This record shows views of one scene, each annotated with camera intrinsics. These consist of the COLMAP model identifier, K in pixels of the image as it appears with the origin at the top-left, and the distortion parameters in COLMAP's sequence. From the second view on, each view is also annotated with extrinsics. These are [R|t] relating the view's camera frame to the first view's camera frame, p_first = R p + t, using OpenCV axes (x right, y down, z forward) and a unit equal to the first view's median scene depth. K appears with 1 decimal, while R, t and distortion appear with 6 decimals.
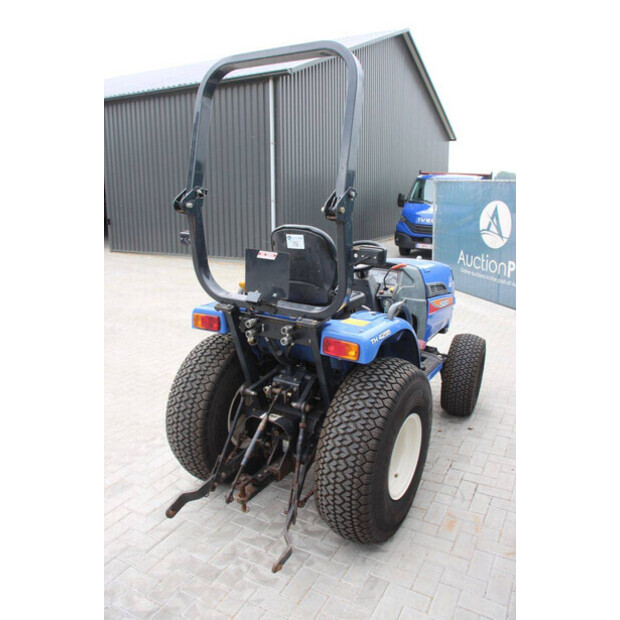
lens RADIAL K [[594.7, 0, 310.0], [0, 594.7, 310.0], [0, 0, 1]] dist [-0.167781, 0.247214]
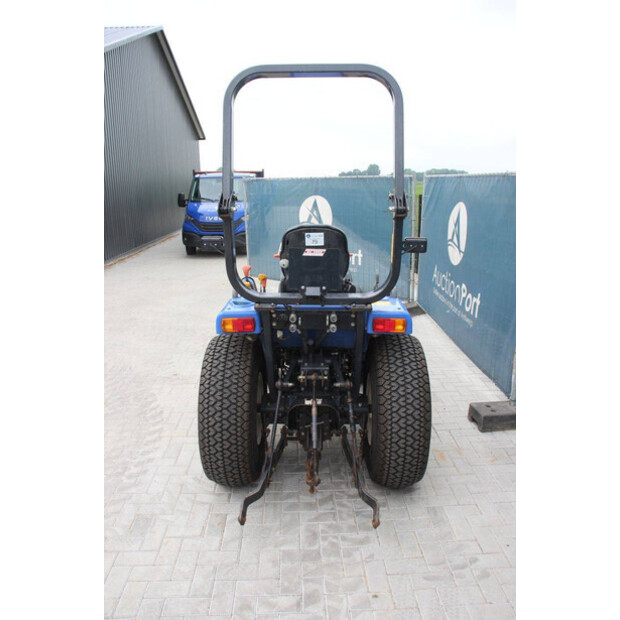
lens RADIAL K [[616.0, 0, 310.0], [0, 616.0, 310.0], [0, 0, 1]] dist [-0.175591, 0.293751]
pose [[0.819693, -0.136528, 0.556294, -0.662100], [0.136968, 0.989723, 0.041082, -0.032227], [-0.556186, 0.042520, 0.829969, 0.061239]]
